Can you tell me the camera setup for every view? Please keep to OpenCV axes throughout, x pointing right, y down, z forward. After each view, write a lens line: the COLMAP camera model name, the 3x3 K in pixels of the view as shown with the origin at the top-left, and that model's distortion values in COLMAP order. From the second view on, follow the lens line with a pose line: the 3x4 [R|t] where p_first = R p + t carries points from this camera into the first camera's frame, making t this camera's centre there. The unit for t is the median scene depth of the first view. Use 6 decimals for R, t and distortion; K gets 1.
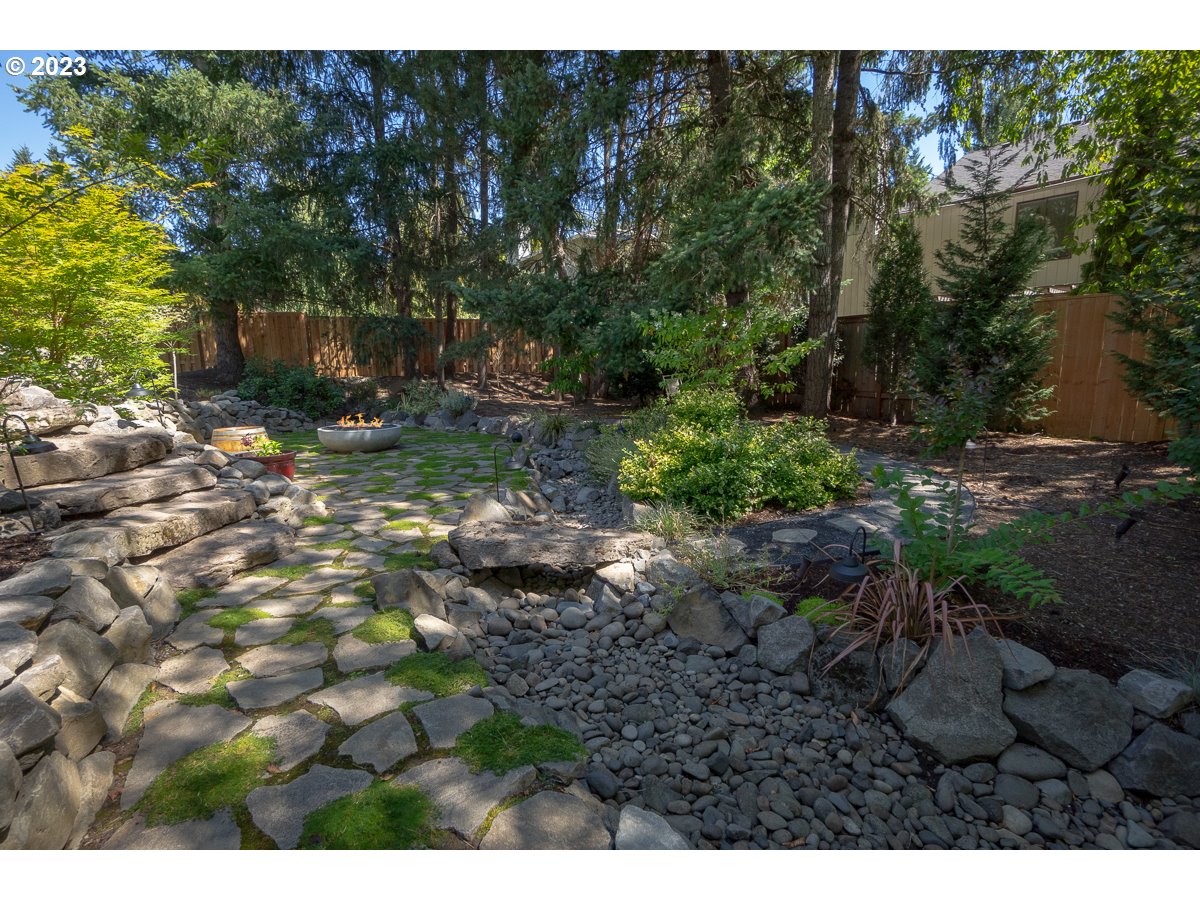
lens RADIAL K [[547.7, 0, 600.8], [0, 547.7, 452.6], [0, 0, 1]] dist [0.000385, 0.000162]
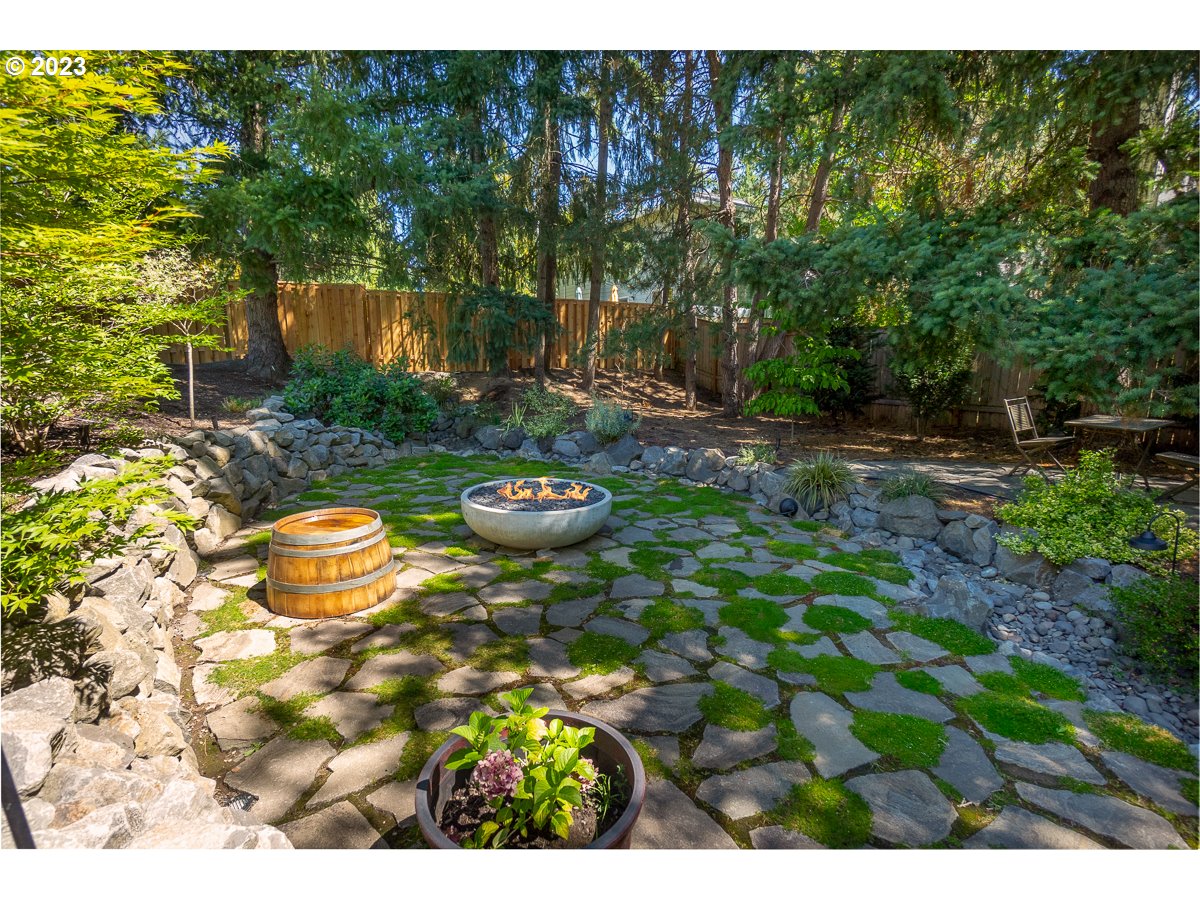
lens RADIAL K [[547.7, 0, 600.8], [0, 547.7, 452.6], [0, 0, 1]] dist [0.000385, 0.000162]
pose [[0.999480, 0.025652, -0.019554, -0.271414], [-0.025157, 0.999367, 0.025164, -0.075446], [0.020188, -0.024659, 0.999492, 0.351752]]
